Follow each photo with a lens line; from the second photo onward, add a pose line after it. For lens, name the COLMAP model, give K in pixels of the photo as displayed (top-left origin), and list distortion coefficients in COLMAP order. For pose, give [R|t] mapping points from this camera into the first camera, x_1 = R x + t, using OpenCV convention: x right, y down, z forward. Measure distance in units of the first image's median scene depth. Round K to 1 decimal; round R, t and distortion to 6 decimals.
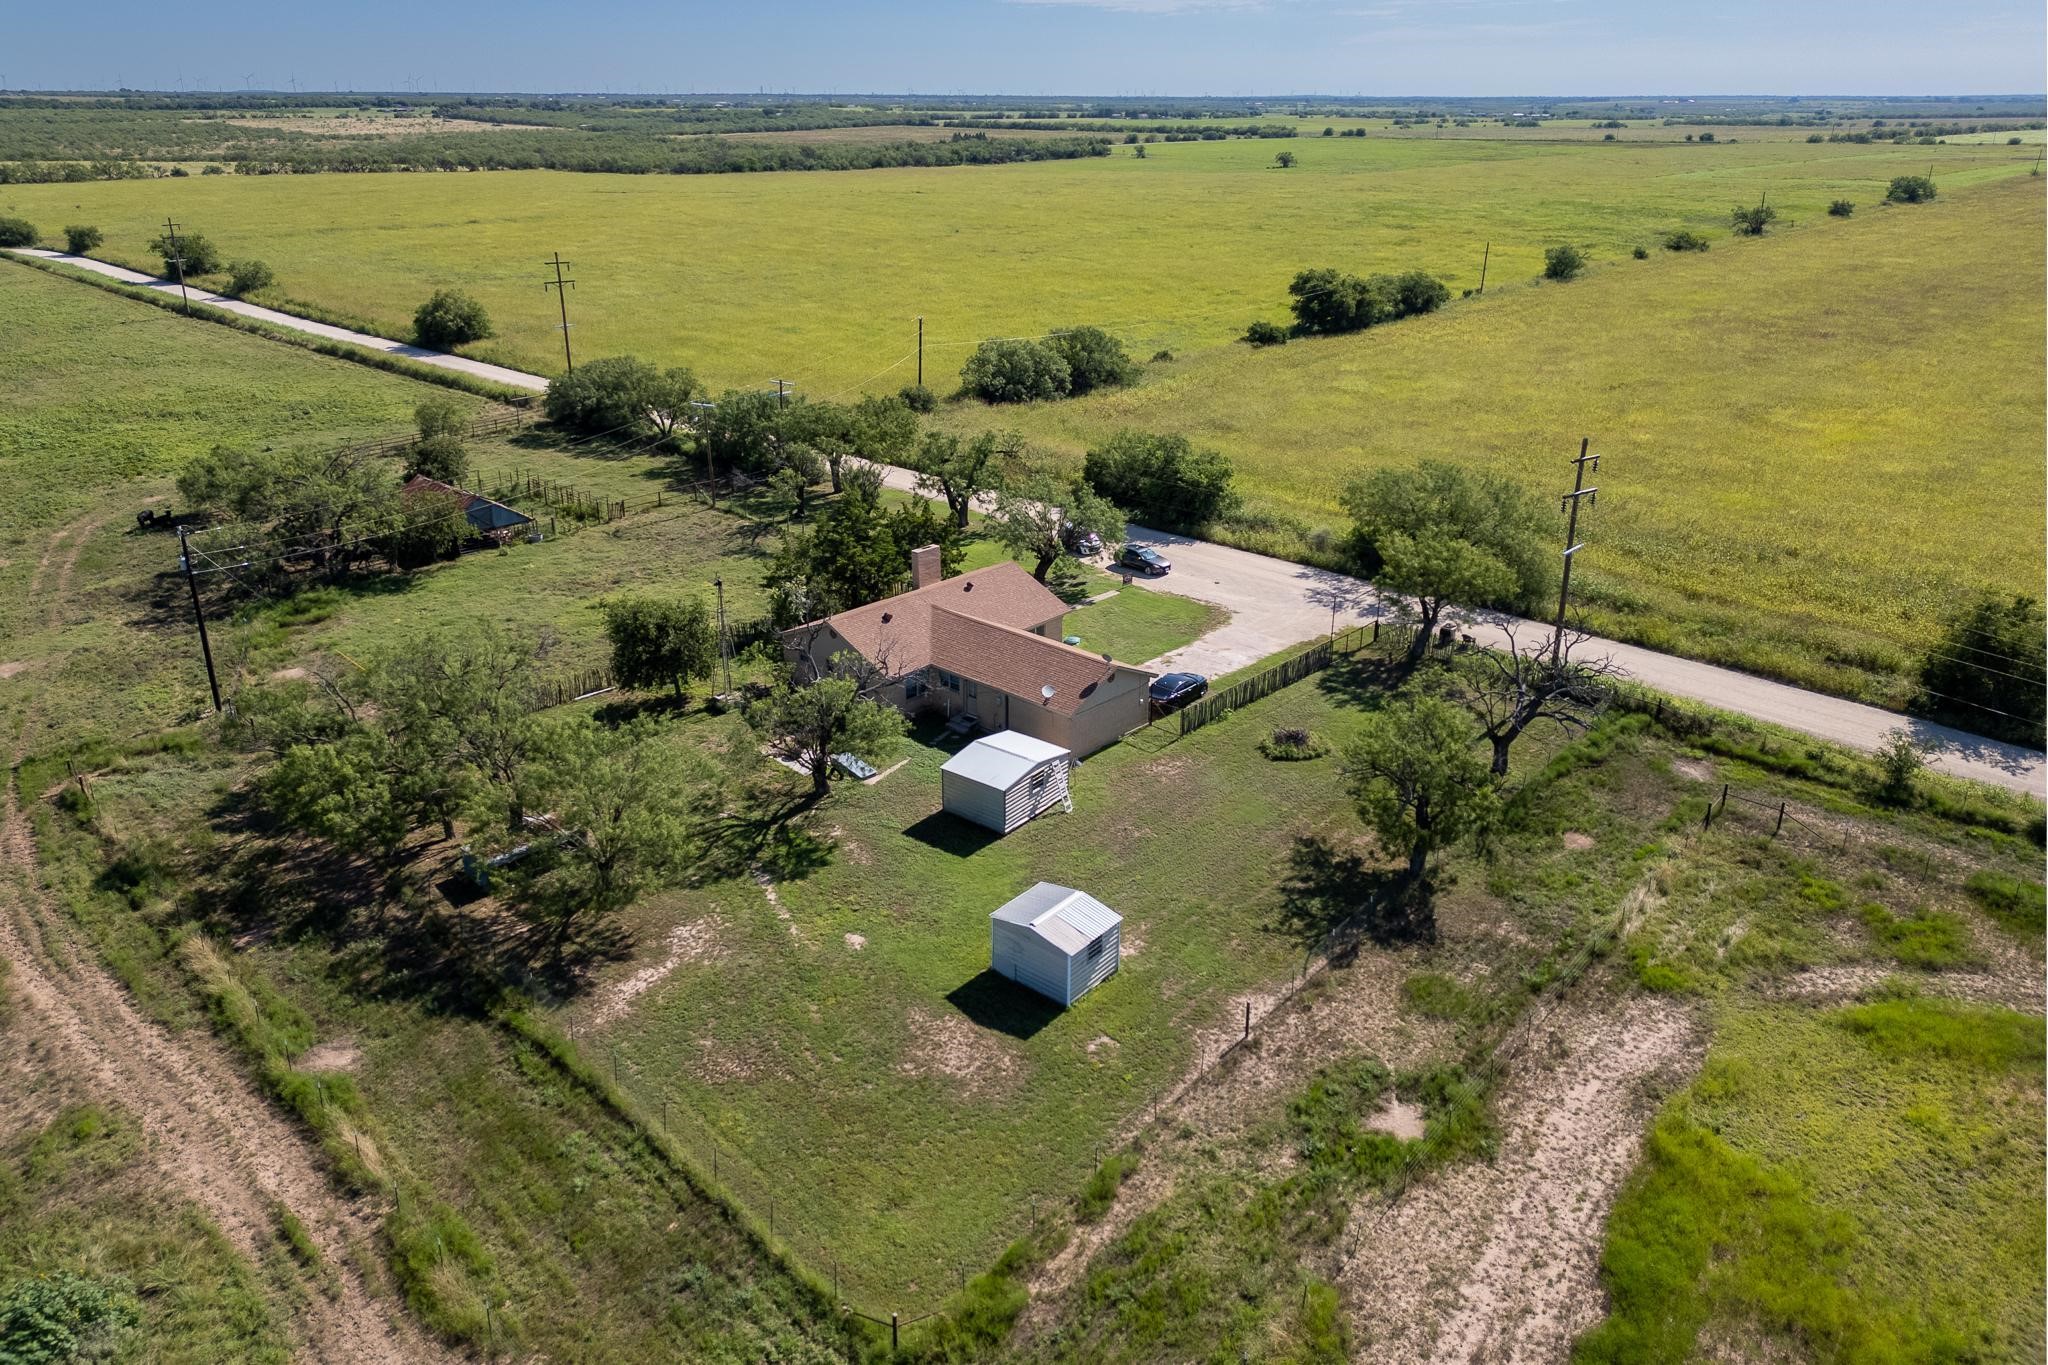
lens RADIAL K [[1424.2, 0, 1014.4], [0, 1424.2, 623.6], [0, 0, 1]] dist [0.074717, -0.071245]
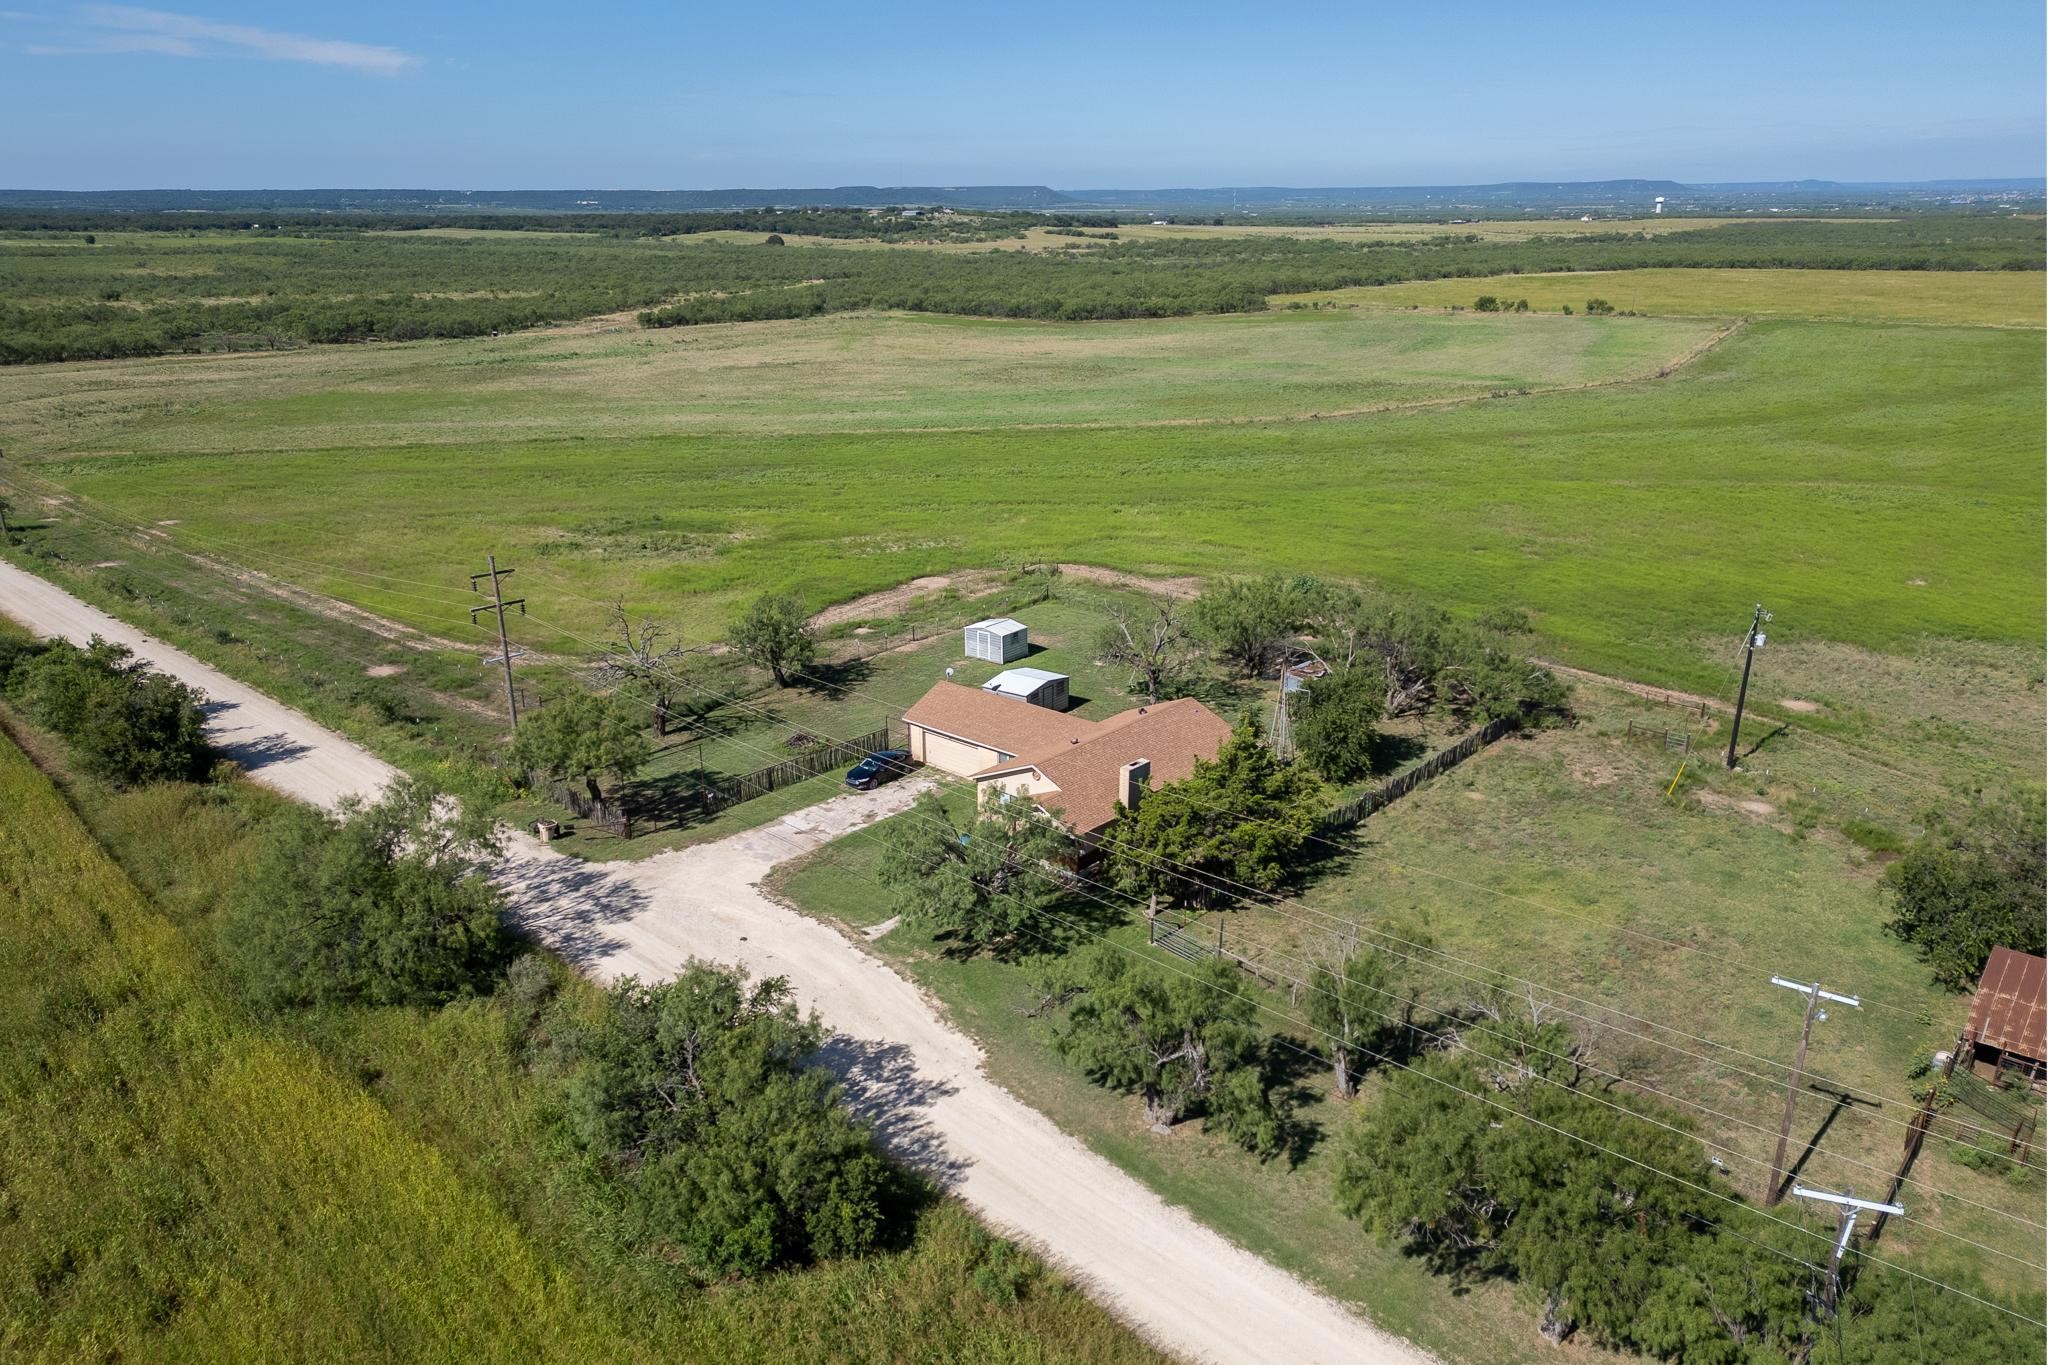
lens RADIAL K [[1424.2, 0, 1024.4], [0, 1424.2, 701.1], [0, 0, 1]] dist [0.074717, -0.071245]
pose [[-0.999660, 0.013364, -0.022392, 0.035468], [-0.003855, 0.773511, 0.633771, -0.976797], [0.025790, 0.633642, -0.773197, 2.568564]]
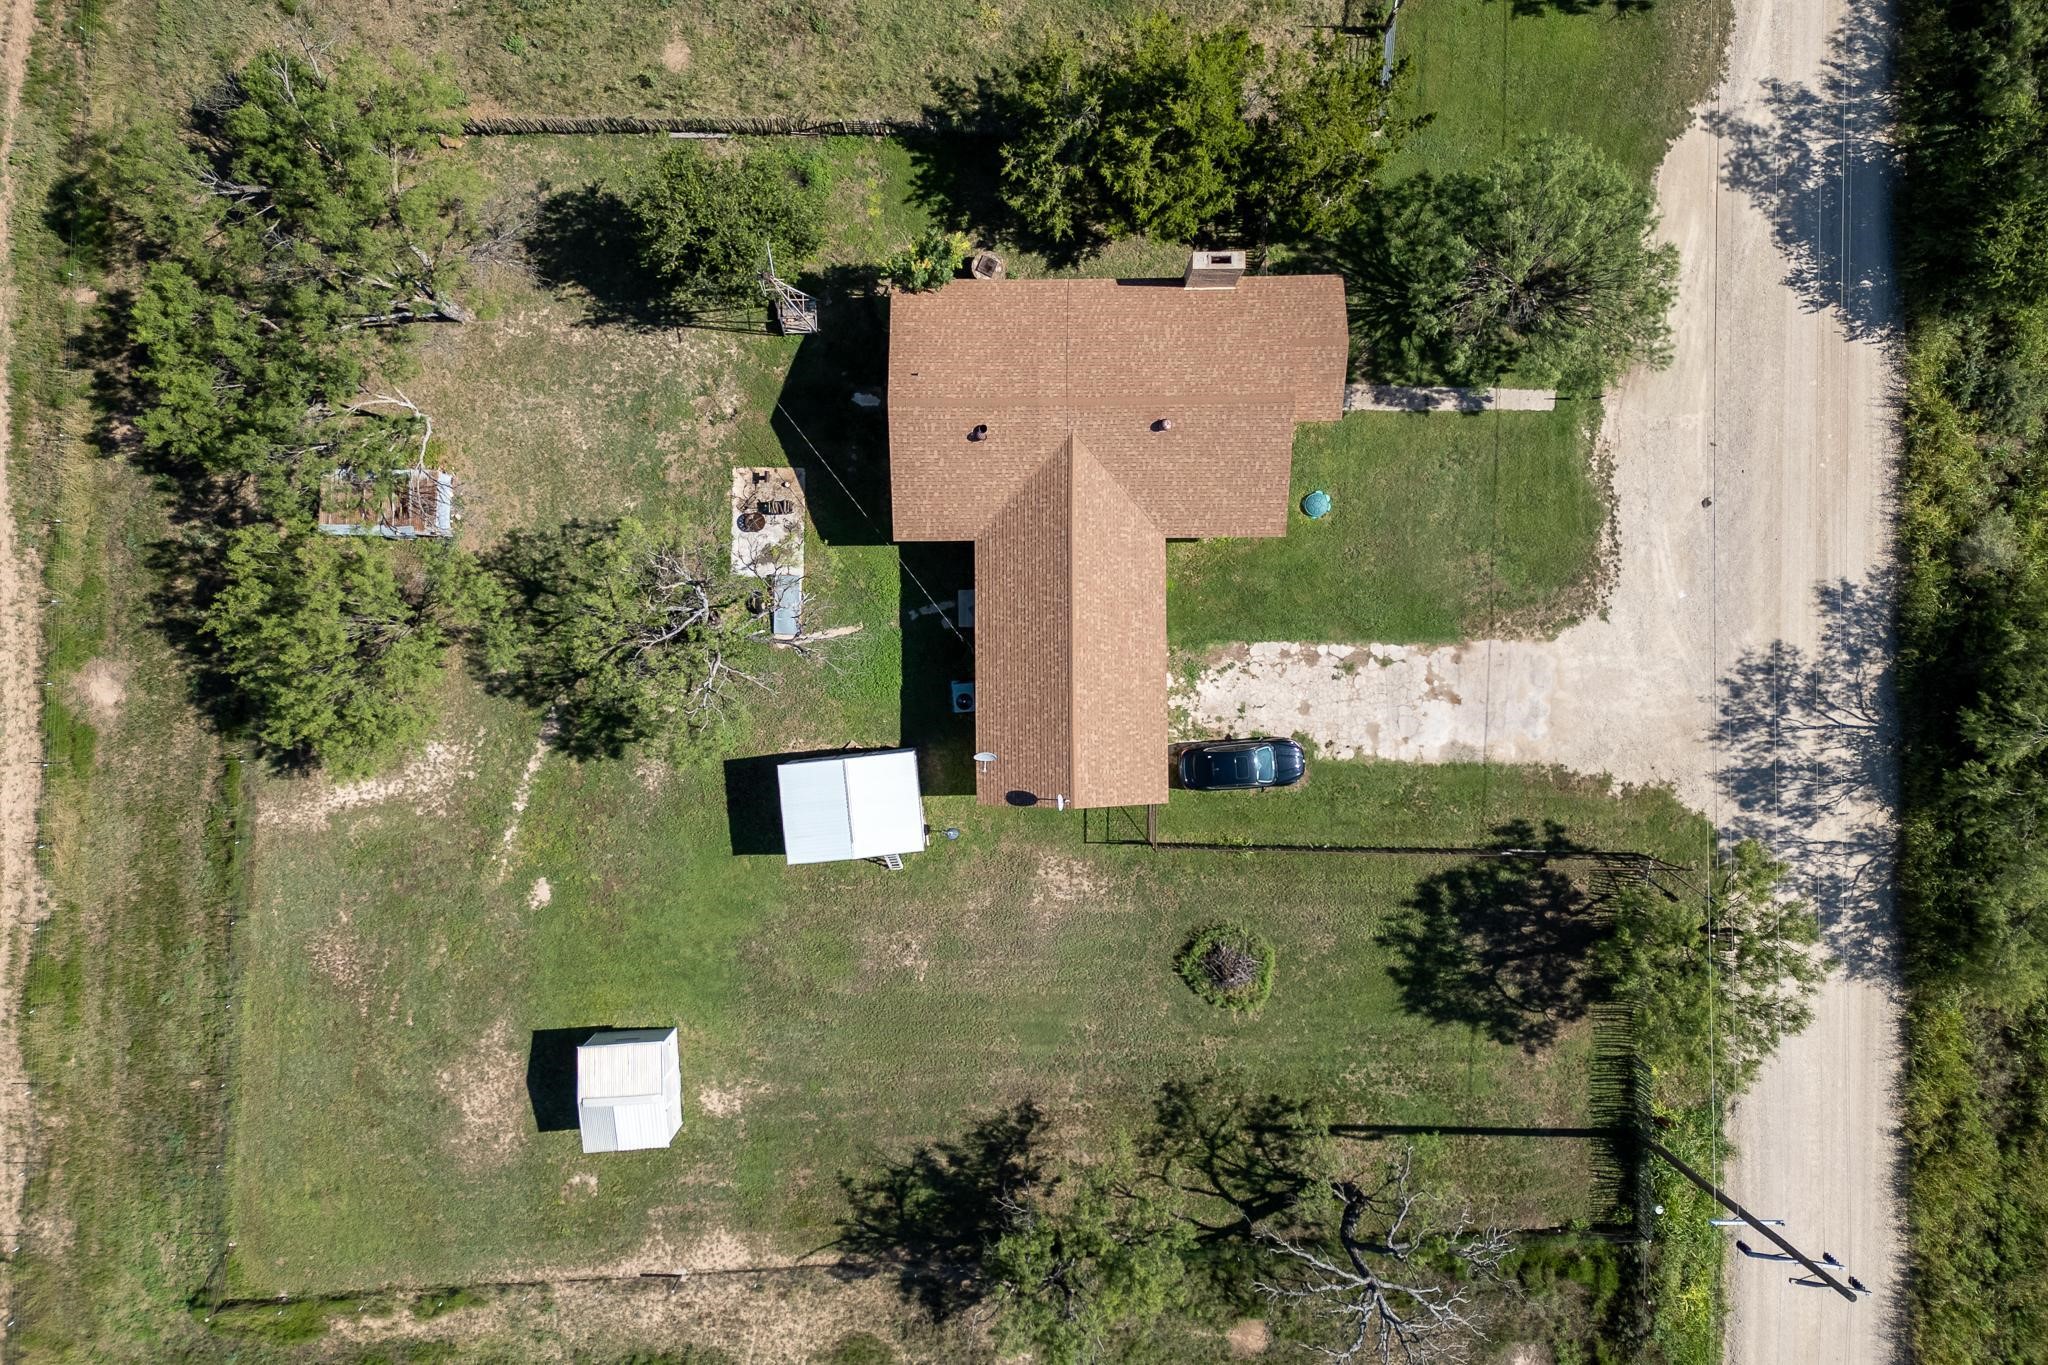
lens RADIAL K [[1424.2, 0, 1028.4], [0, 1424.2, 679.9], [0, 0, 1]] dist [0.074717, -0.071245]
pose [[0.688173, 0.725546, -0.001241, 0.014637], [-0.250415, 0.239121, 0.938144, -0.845612], [0.680963, -0.645294, 0.346244, 1.001148]]
